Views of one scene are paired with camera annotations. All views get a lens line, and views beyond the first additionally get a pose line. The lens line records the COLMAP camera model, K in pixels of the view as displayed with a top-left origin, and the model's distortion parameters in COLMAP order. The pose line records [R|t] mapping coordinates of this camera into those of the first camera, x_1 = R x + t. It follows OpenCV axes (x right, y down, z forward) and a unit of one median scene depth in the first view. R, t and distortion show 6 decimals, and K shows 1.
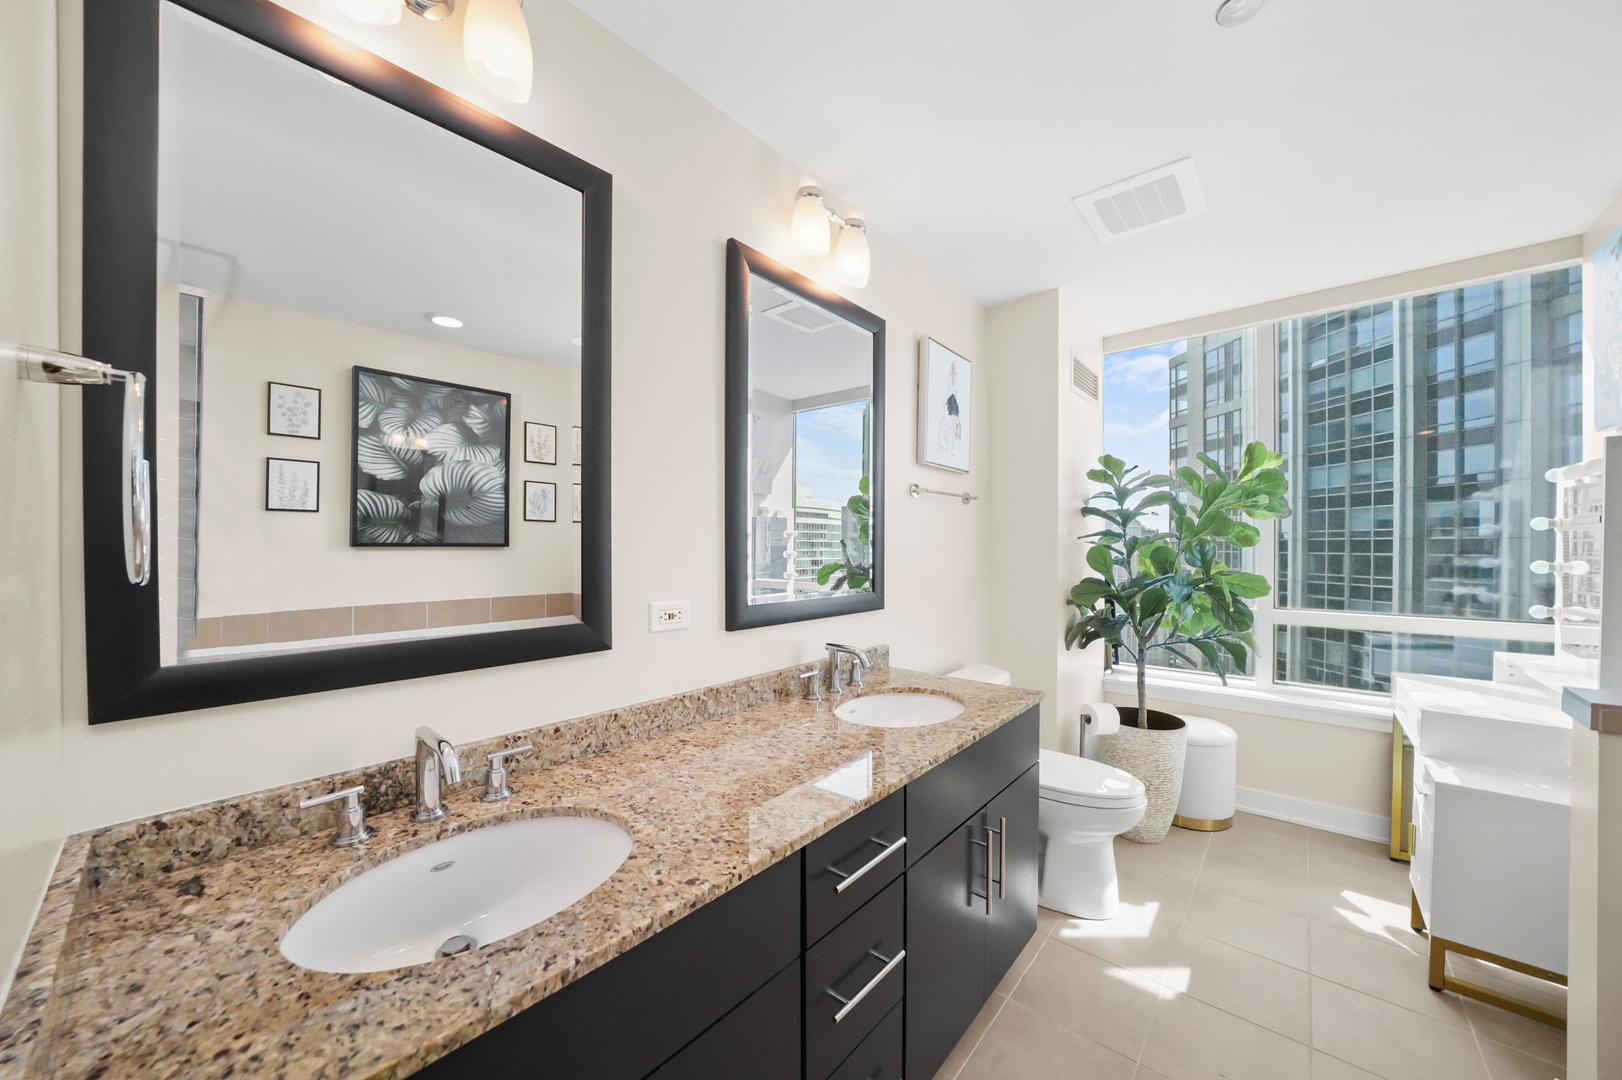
lens RADIAL K [[576.6, 0, 806.4], [0, 576.6, 541.9], [0, 0, 1]] dist [-0.032765, 0.005001]
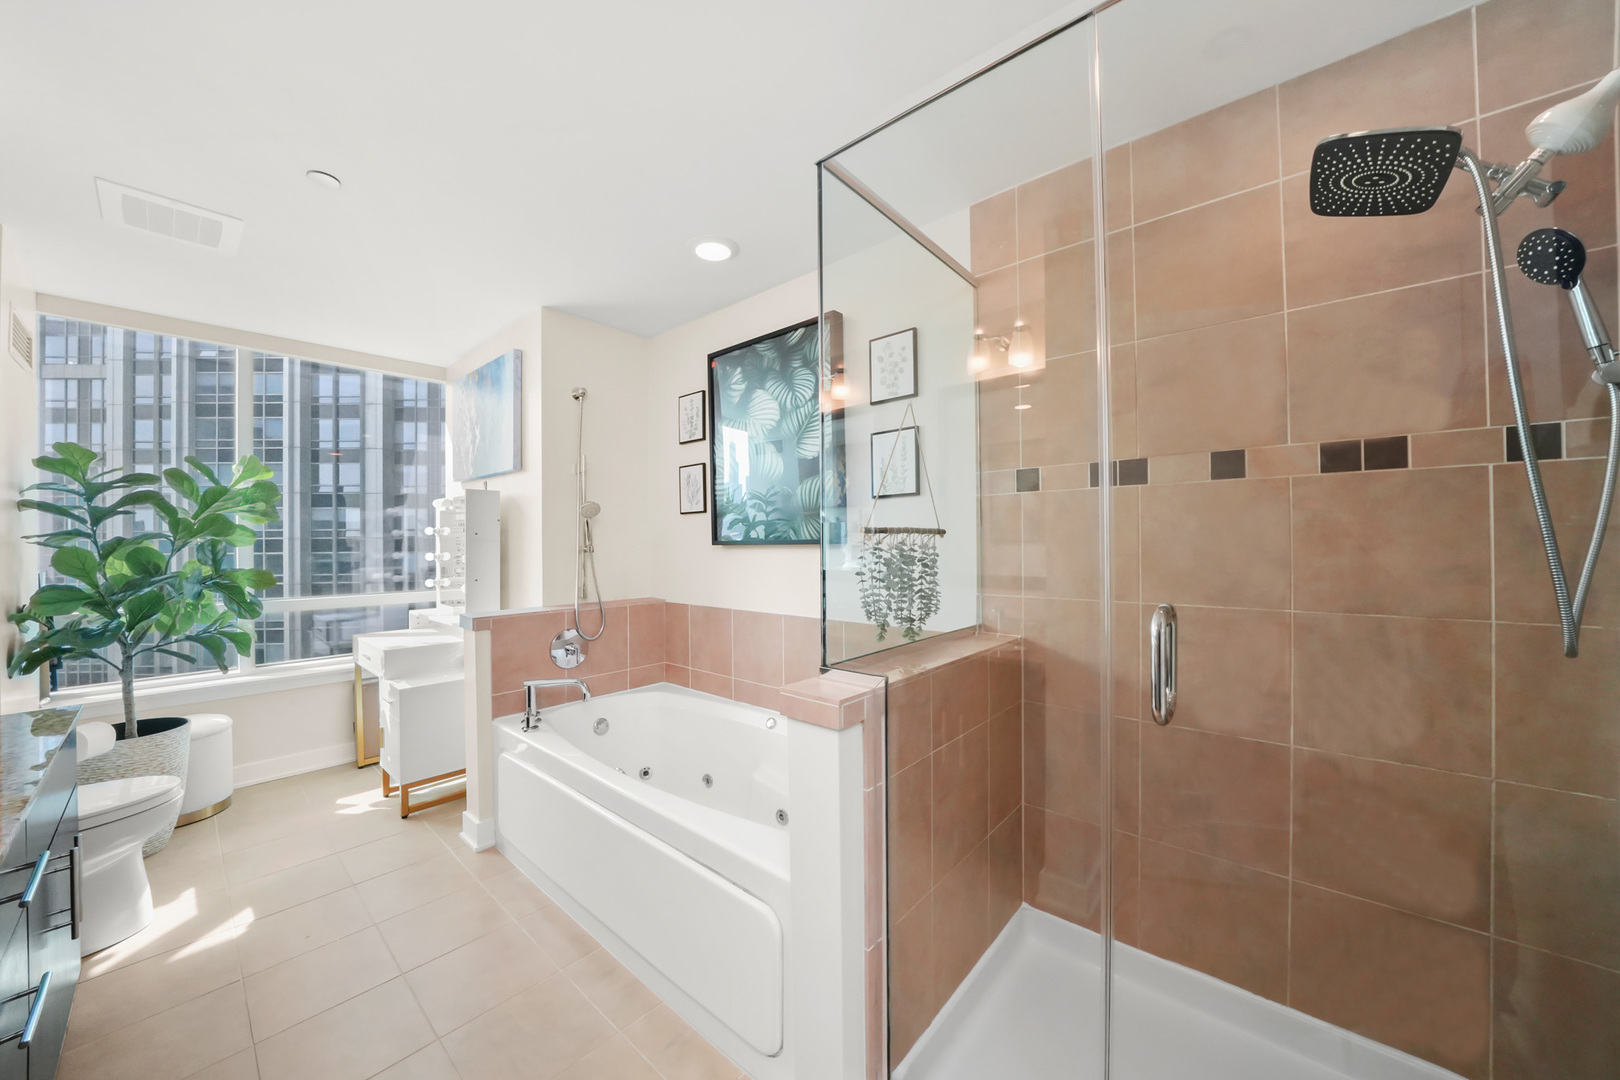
lens RADIAL K [[575.9, 0, 805.4], [0, 575.9, 541.9], [0, 0, 1]] dist [-0.032765, 0.005001]
pose [[0.000380, -0.002881, 0.999996, -0.315515], [0.002385, 0.999993, 0.002880, -0.001333], [-0.999997, 0.002384, 0.000387, -0.110834]]
